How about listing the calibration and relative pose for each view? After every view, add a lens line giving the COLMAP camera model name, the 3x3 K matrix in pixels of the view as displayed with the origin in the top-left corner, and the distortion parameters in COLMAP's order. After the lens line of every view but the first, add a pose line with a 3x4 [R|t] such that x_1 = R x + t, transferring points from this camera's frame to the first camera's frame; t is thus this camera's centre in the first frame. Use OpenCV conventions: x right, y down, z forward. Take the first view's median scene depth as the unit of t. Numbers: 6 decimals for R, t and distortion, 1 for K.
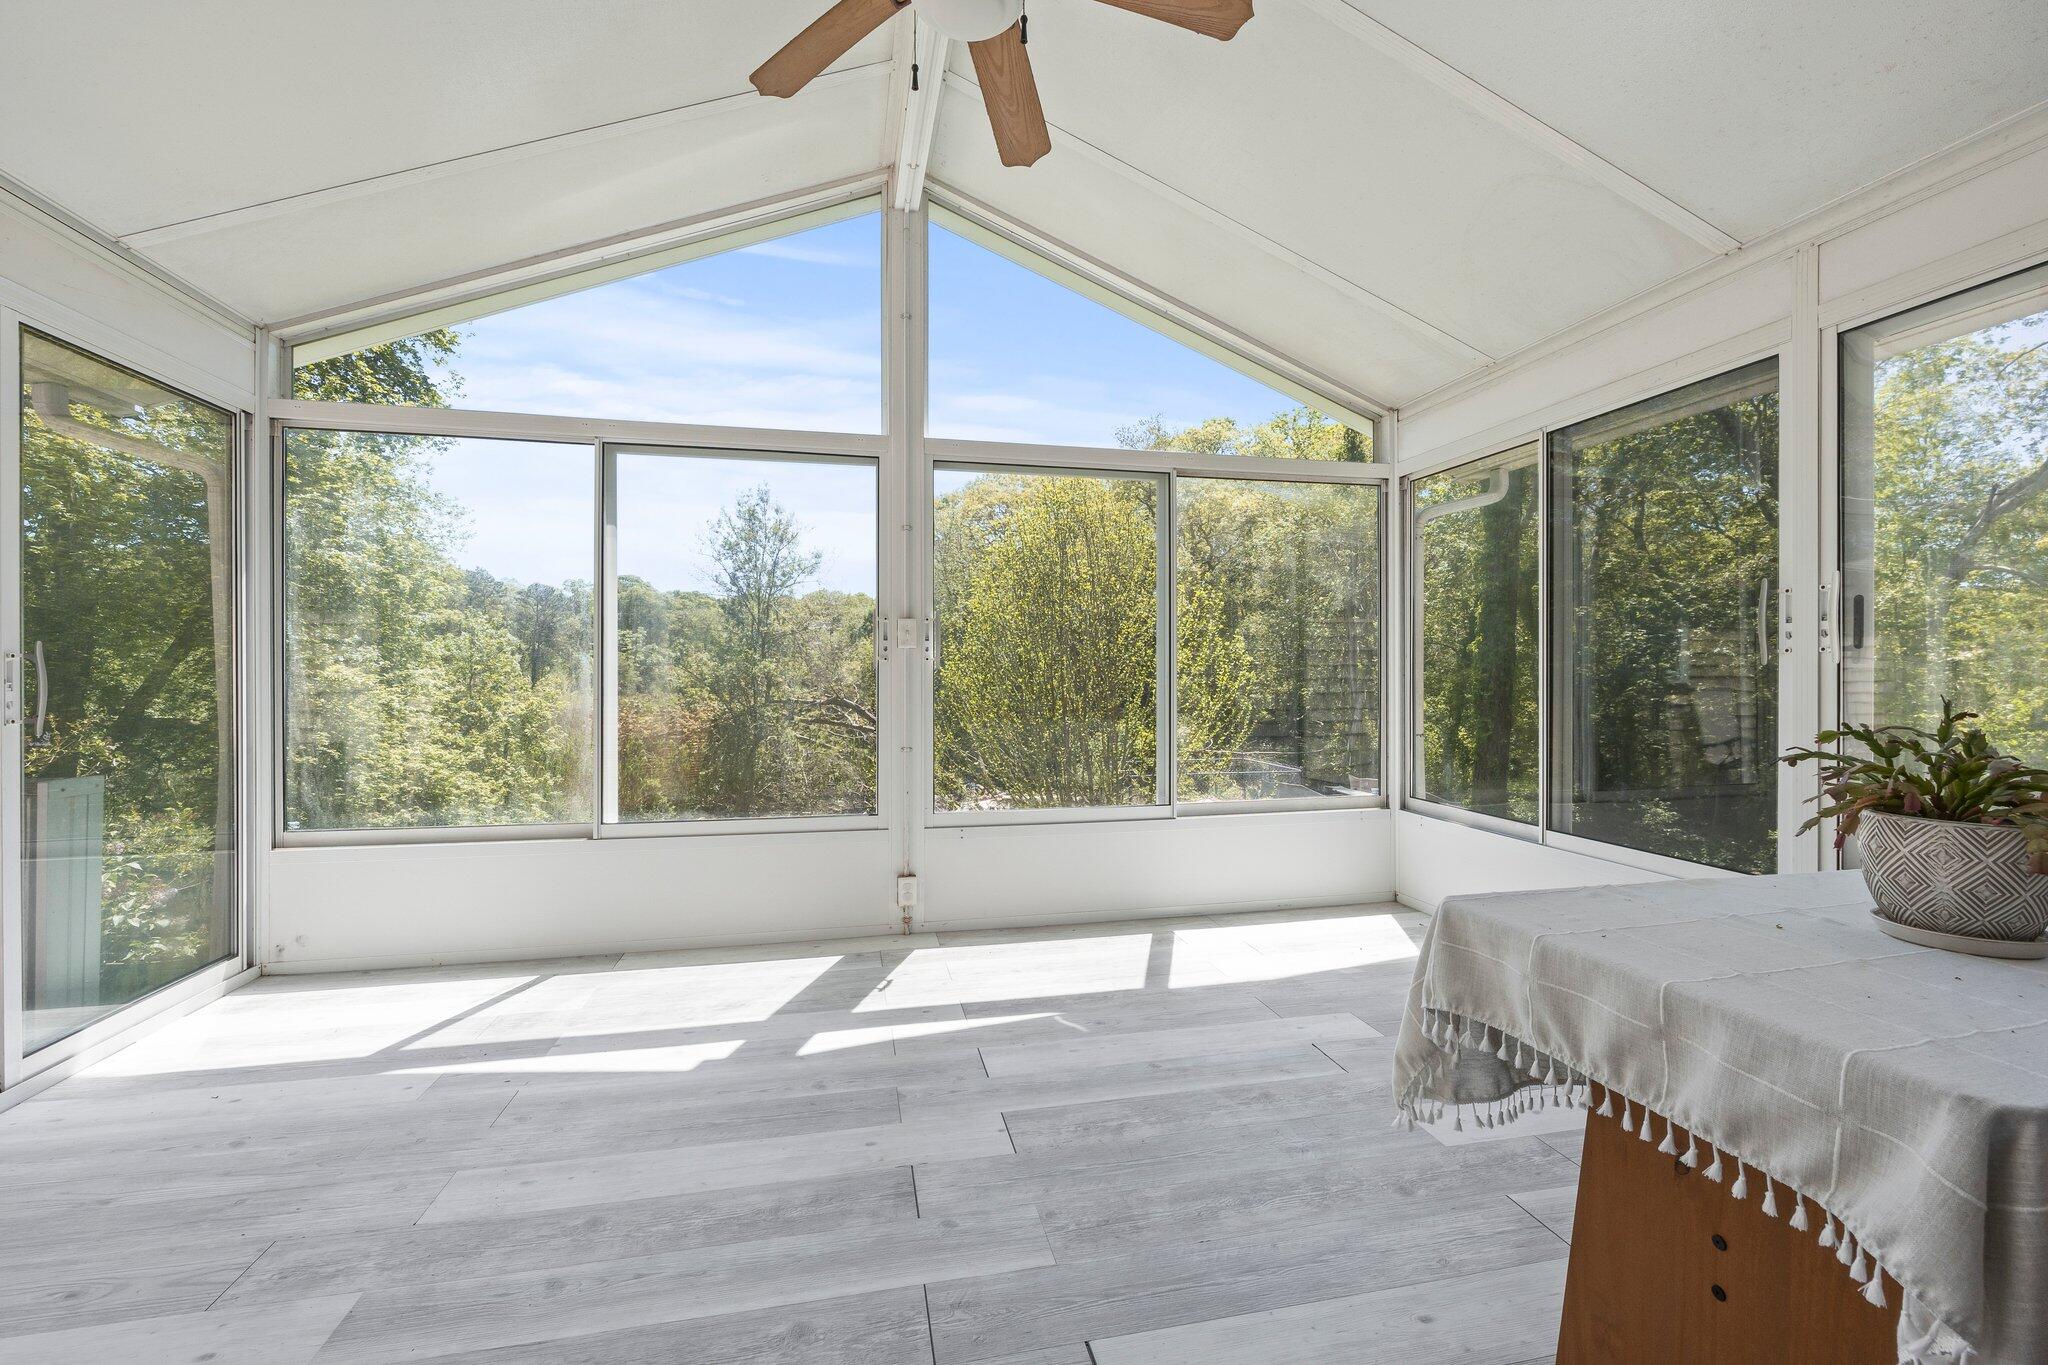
lens RADIAL K [[841.1, 0, 1024.0], [0, 841.1, 682.5], [0, 0, 1]] dist [-0.002706, 0.000147]
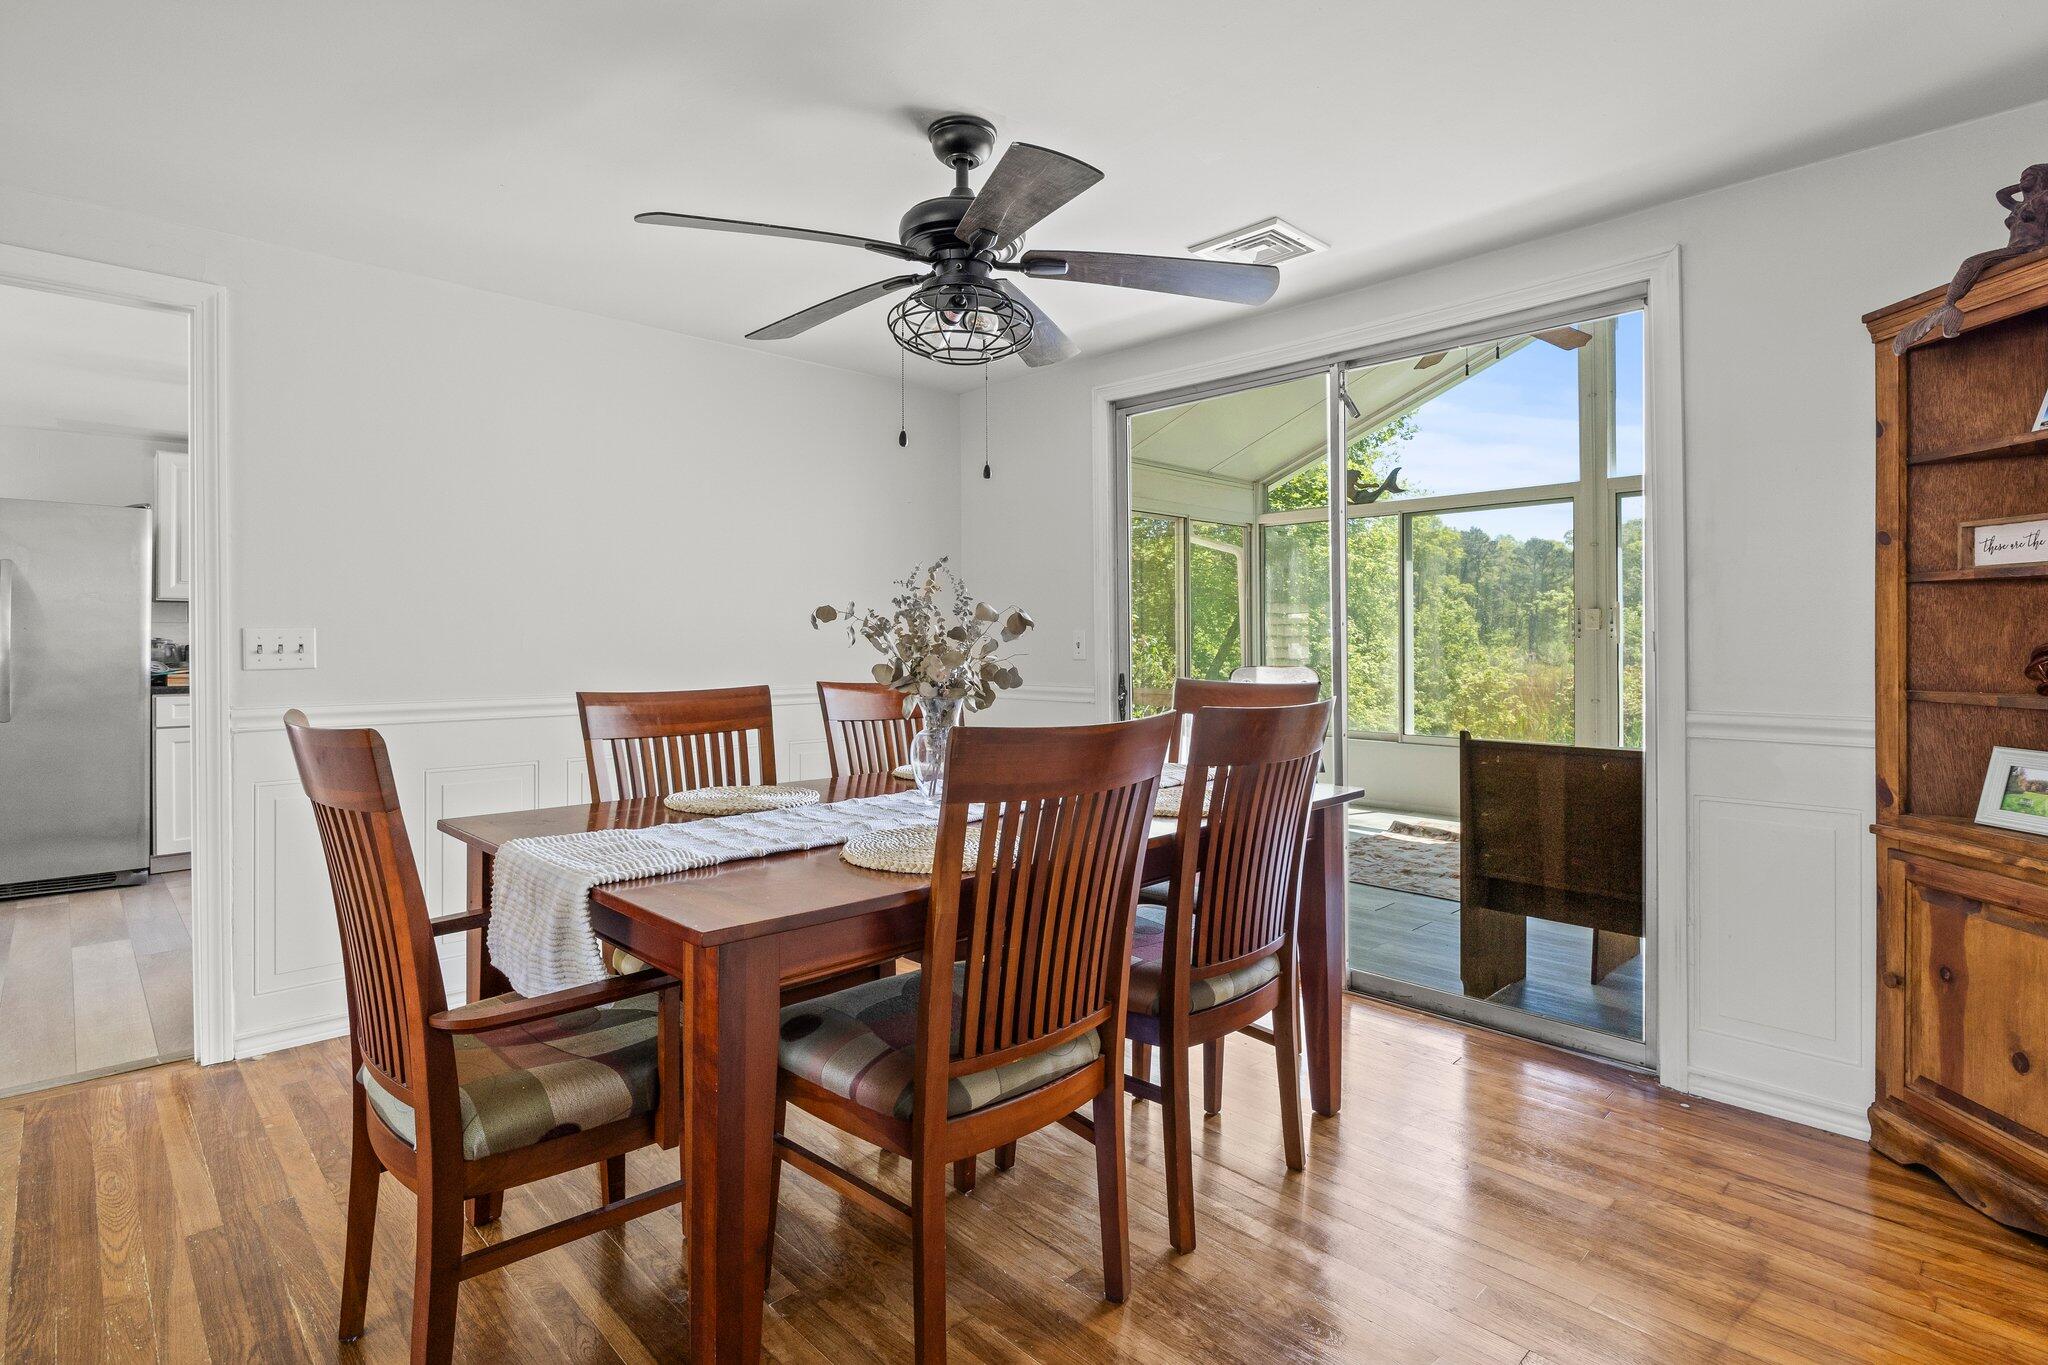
lens RADIAL K [[995.5, 0, 1023.1], [0, 995.5, 638.4], [0, 0, 1]] dist [-0.002516, -0.002071]
pose [[0.538034, -0.003728, -0.842915, 0.827481], [-0.008138, 0.999921, -0.009617, -0.001876], [0.842884, 0.012034, 0.537961, -0.780721]]
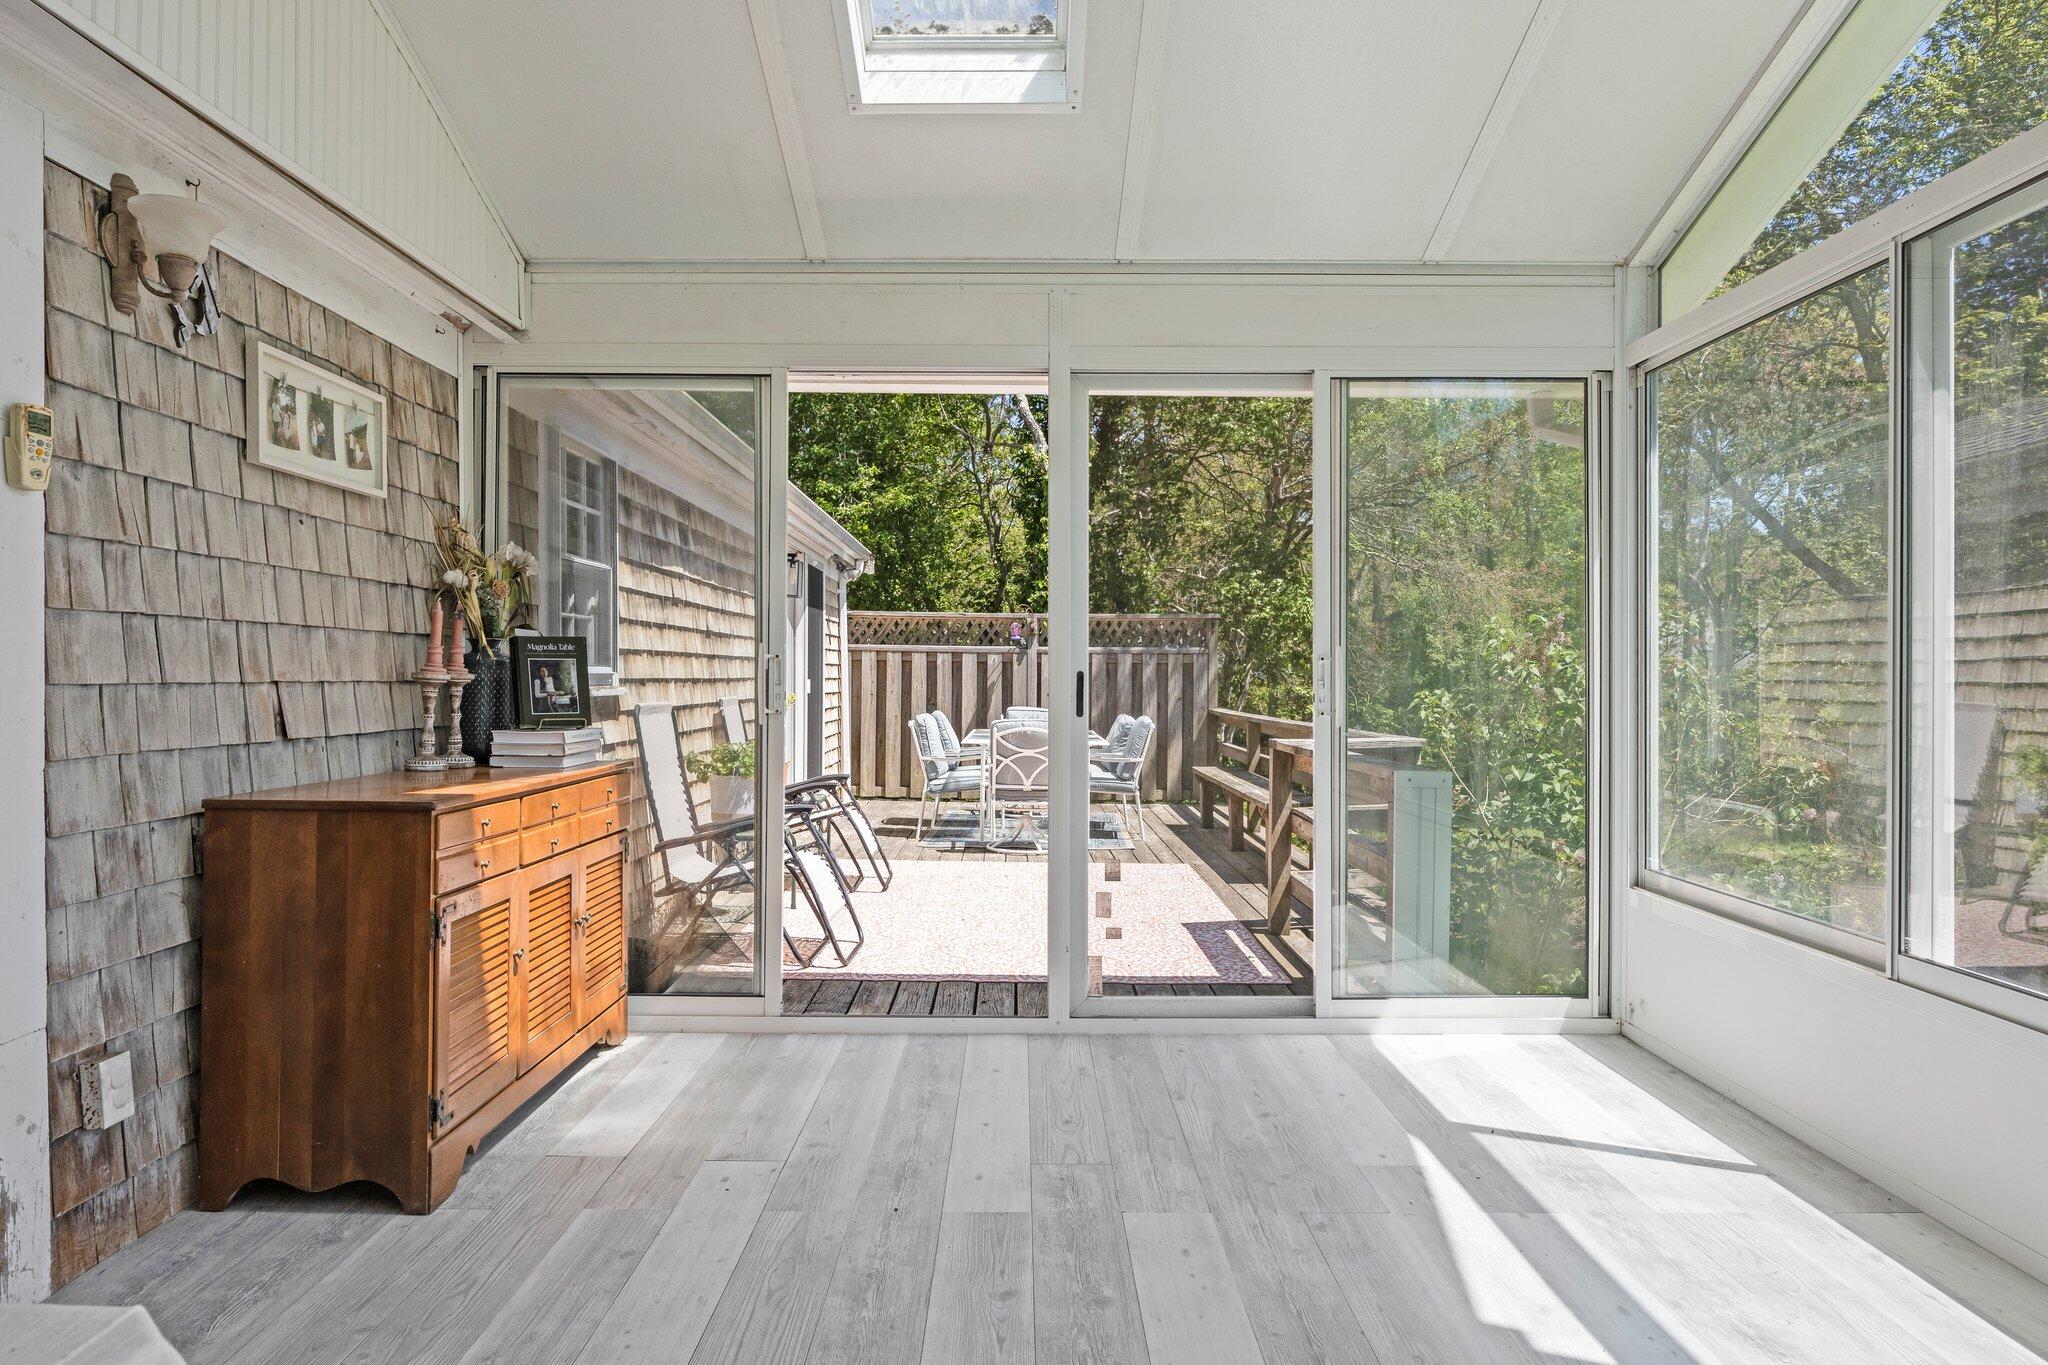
lens RADIAL K [[1230.9, 0, 1024.0], [0, 1230.9, 682.5], [0, 0, 1]] dist [0.003243, 0.000487]
pose [[-0.215773, 0.002635, -0.976440, 0.388088], [-0.014100, 0.999884, 0.005814, -0.001209], [0.976342, 0.015023, -0.215711, 0.617256]]
